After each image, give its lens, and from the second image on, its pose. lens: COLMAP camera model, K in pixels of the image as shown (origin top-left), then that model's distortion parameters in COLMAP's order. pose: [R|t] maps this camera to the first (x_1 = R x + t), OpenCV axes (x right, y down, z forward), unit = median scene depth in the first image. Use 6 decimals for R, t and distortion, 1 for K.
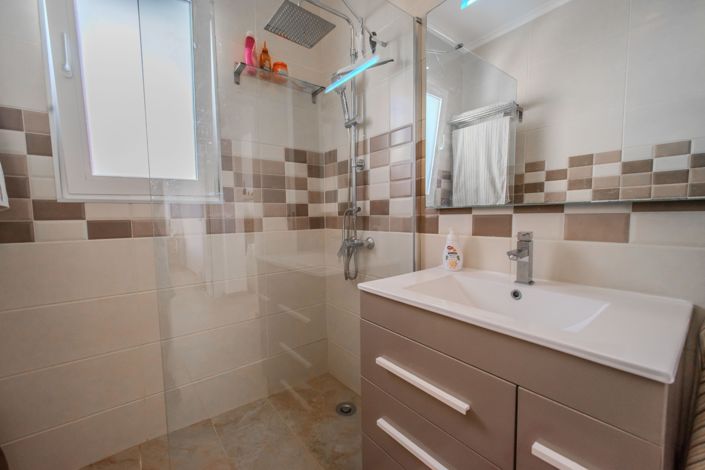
lens RADIAL K [[293.2, 0, 357.3], [0, 293.2, 236.6], [0, 0, 1]] dist [0.000366, -0.000839]
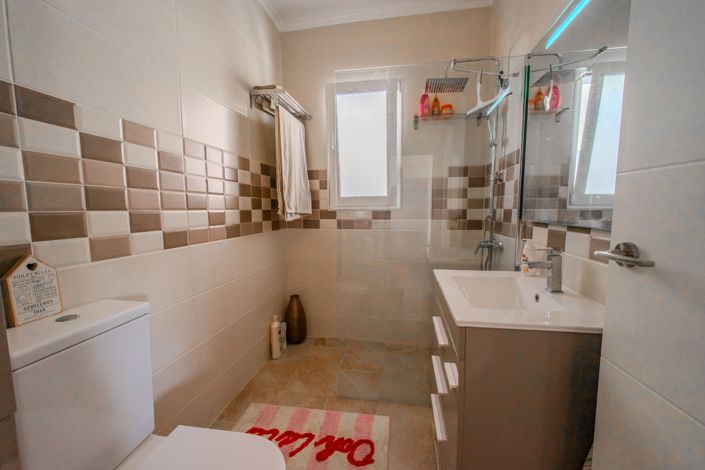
lens RADIAL K [[293.2, 0, 349.7], [0, 293.2, 236.5], [0, 0, 1]] dist [0.000366, -0.000839]
pose [[0.661465, 0.082774, -0.745394, 0.518445], [-0.060684, 0.996539, 0.056812, -0.045363], [0.747517, 0.007655, 0.664199, -0.225934]]
